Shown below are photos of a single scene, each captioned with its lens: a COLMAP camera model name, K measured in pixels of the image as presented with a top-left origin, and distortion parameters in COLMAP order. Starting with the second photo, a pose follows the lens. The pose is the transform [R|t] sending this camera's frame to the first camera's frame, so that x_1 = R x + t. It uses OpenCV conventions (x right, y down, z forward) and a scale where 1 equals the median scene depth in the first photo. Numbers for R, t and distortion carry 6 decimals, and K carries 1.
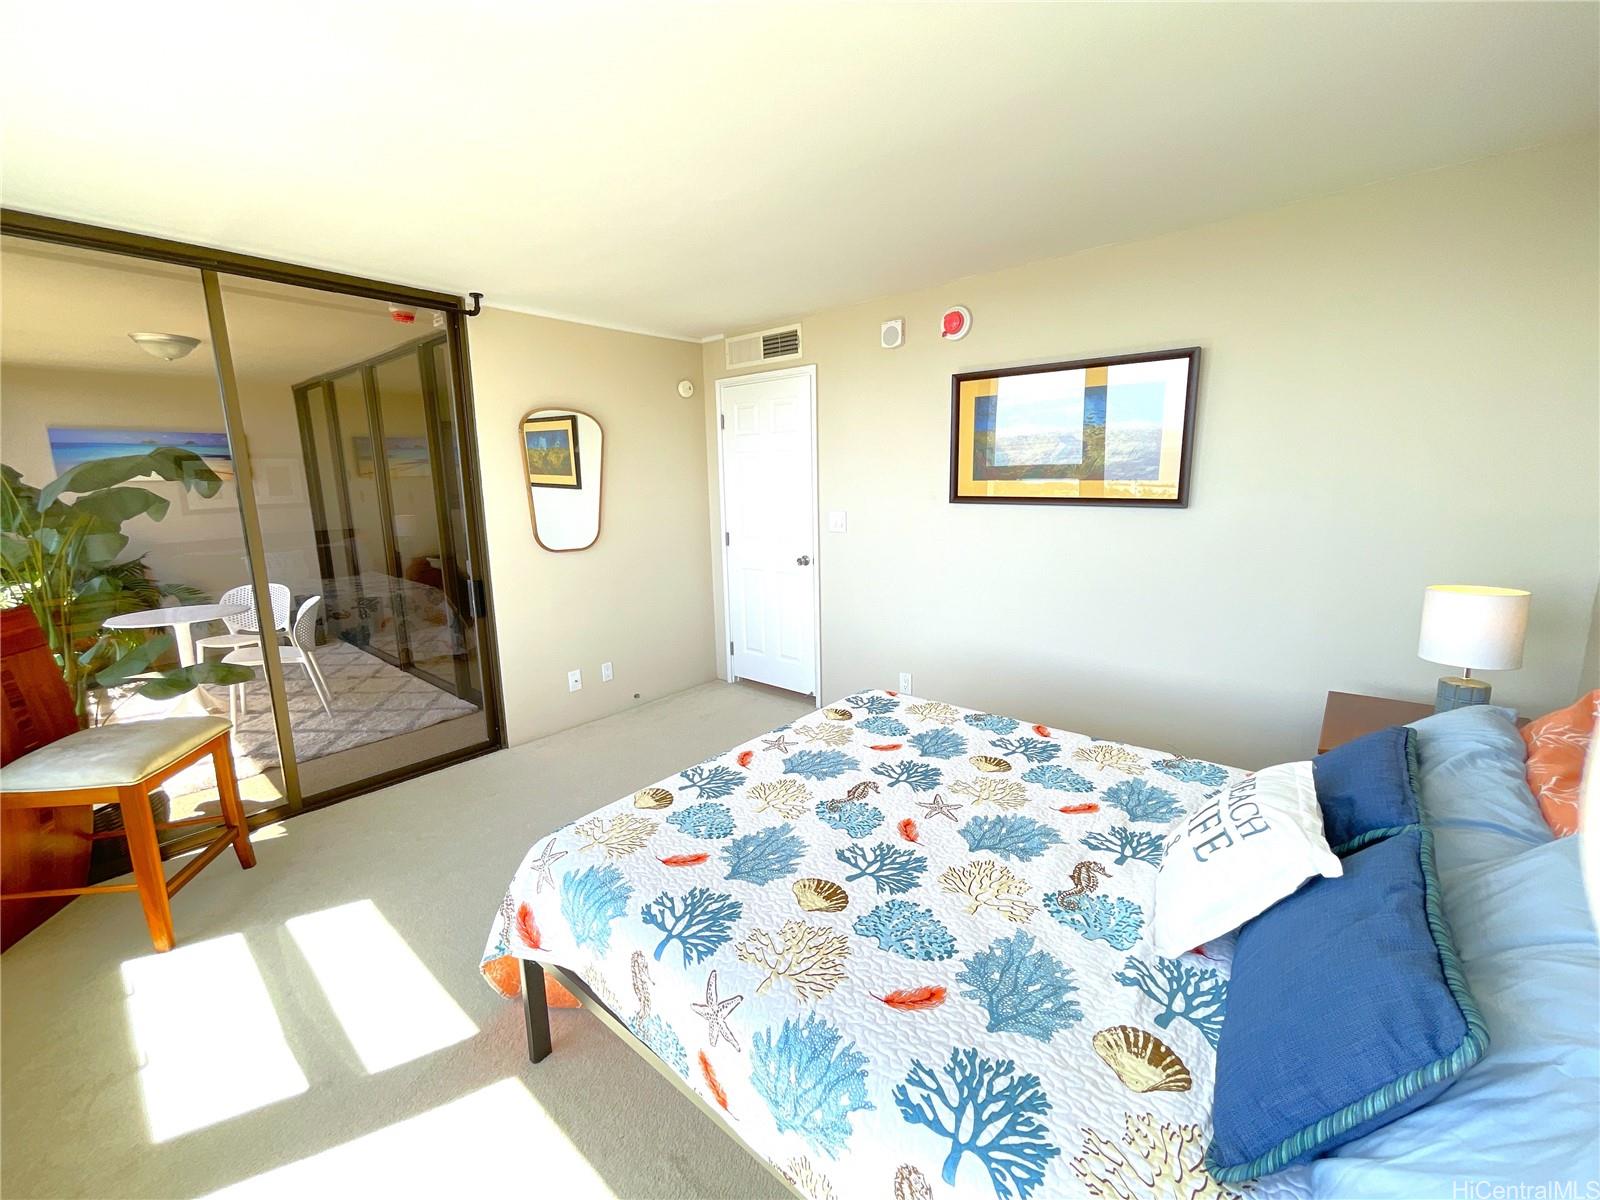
lens RADIAL K [[655.7, 0, 805.3], [0, 655.7, 590.8], [0, 0, 1]] dist [-0.008262, 0.000742]
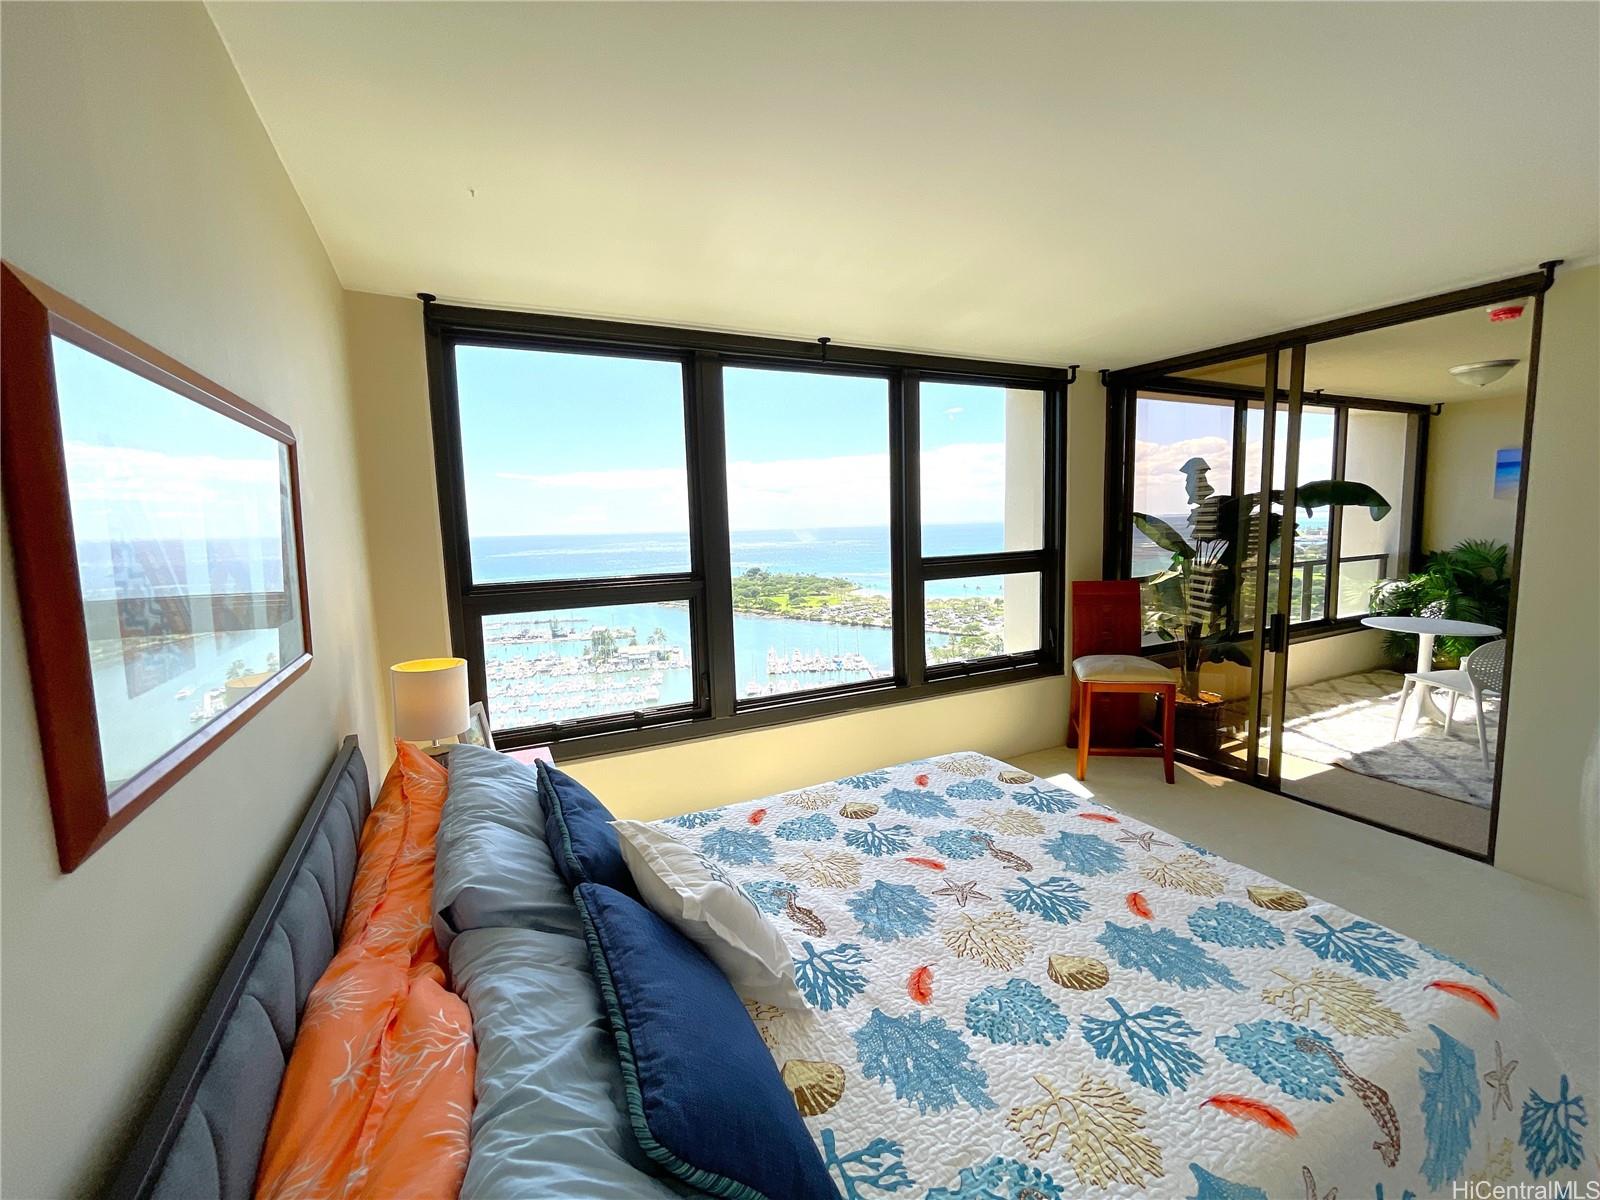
lens RADIAL K [[655.7, 0, 773.4], [0, 655.7, 589.5], [0, 0, 1]] dist [-0.008262, 0.000742]
pose [[-0.419592, 0.127116, -0.898768, 1.012103], [-0.123202, 0.973008, 0.195133, -0.217677], [0.899313, 0.192607, -0.392606, 0.955838]]
